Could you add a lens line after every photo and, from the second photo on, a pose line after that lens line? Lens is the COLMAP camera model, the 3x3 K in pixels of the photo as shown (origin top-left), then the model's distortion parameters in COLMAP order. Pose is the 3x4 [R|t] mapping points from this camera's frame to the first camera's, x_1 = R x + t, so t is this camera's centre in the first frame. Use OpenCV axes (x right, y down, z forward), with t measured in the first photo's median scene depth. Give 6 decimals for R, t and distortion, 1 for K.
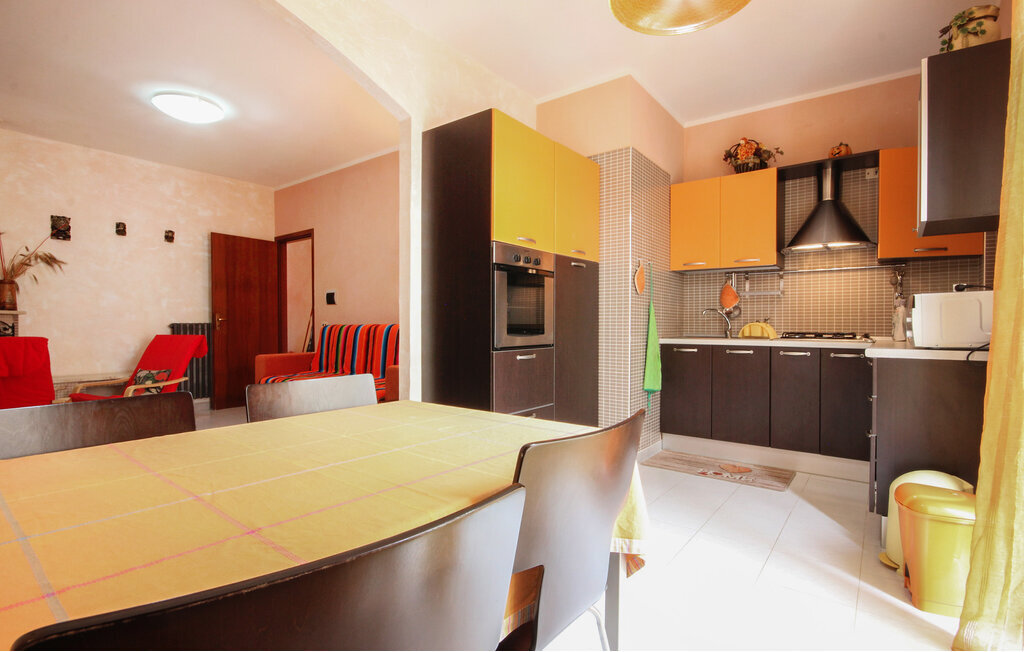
lens RADIAL K [[487.3, 0, 516.8], [0, 487.3, 331.2], [0, 0, 1]] dist [-0.003891, -0.006264]
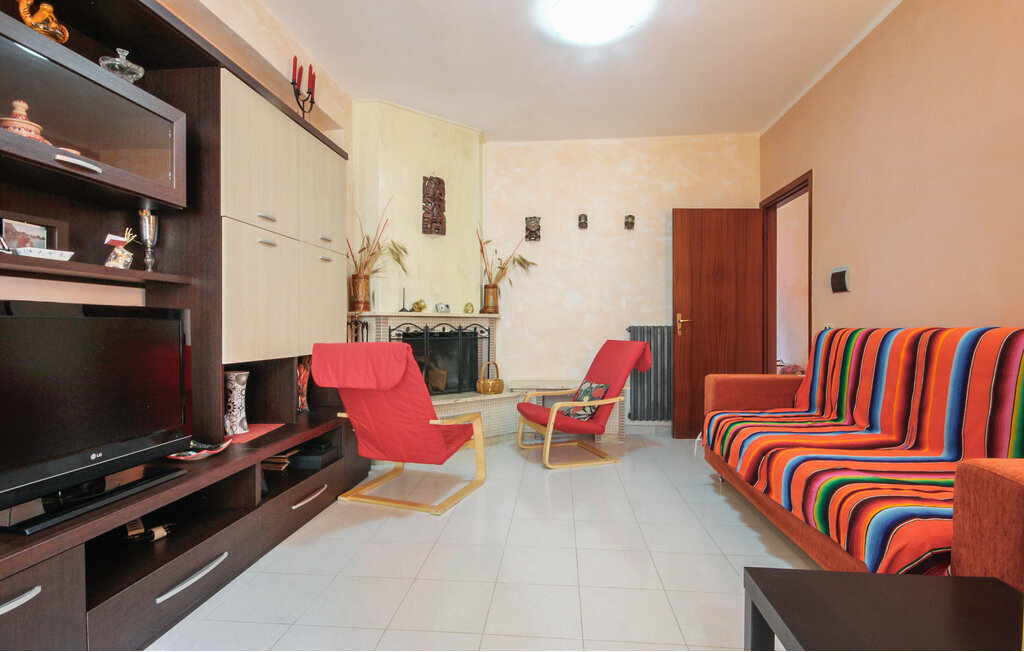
lens RADIAL K [[487.3, 0, 521.6], [0, 487.3, 333.1], [0, 0, 1]] dist [-0.003891, -0.006264]
pose [[0.539086, 0.010843, -0.842181, -0.120475], [-0.012111, 0.999914, 0.005121, -0.007167], [0.842163, 0.007439, 0.539171, 0.444143]]
